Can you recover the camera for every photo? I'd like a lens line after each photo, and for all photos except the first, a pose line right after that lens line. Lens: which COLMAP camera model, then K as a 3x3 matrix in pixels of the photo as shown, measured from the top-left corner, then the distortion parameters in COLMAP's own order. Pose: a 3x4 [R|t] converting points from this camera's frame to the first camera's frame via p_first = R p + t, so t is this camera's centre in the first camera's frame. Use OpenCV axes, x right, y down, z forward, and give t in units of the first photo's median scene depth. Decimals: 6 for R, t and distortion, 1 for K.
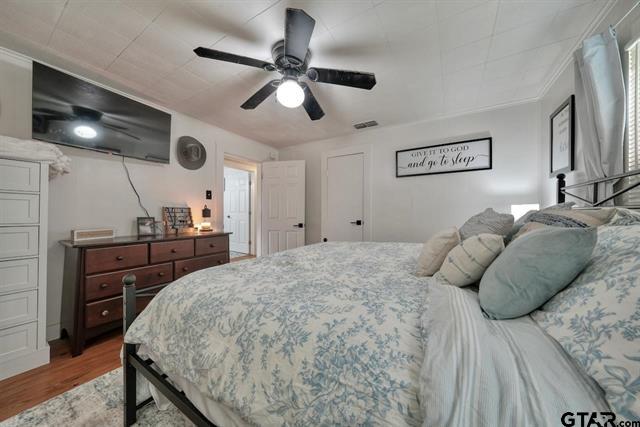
lens RADIAL K [[215.8, 0, 320.7], [0, 215.8, 212.9], [0, 0, 1]] dist [-0.006191, 0.000859]
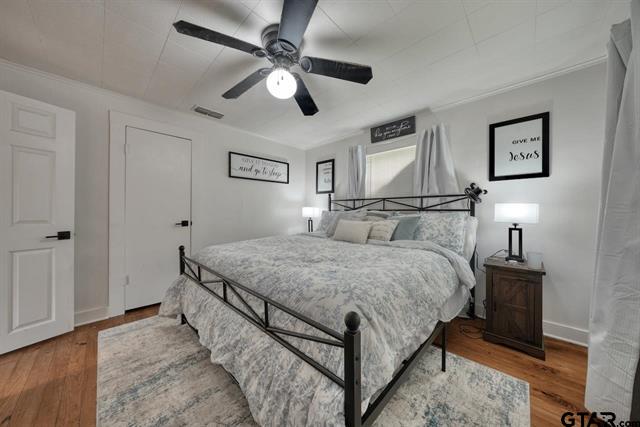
lens RADIAL K [[215.8, 0, 323.2], [0, 215.8, 211.9], [0, 0, 1]] dist [-0.006191, 0.000859]
pose [[0.218535, 0.002349, 0.975826, -0.631996], [-0.005081, 0.999986, -0.001269, -0.000186], [-0.975816, -0.004681, 0.218544, 0.391306]]
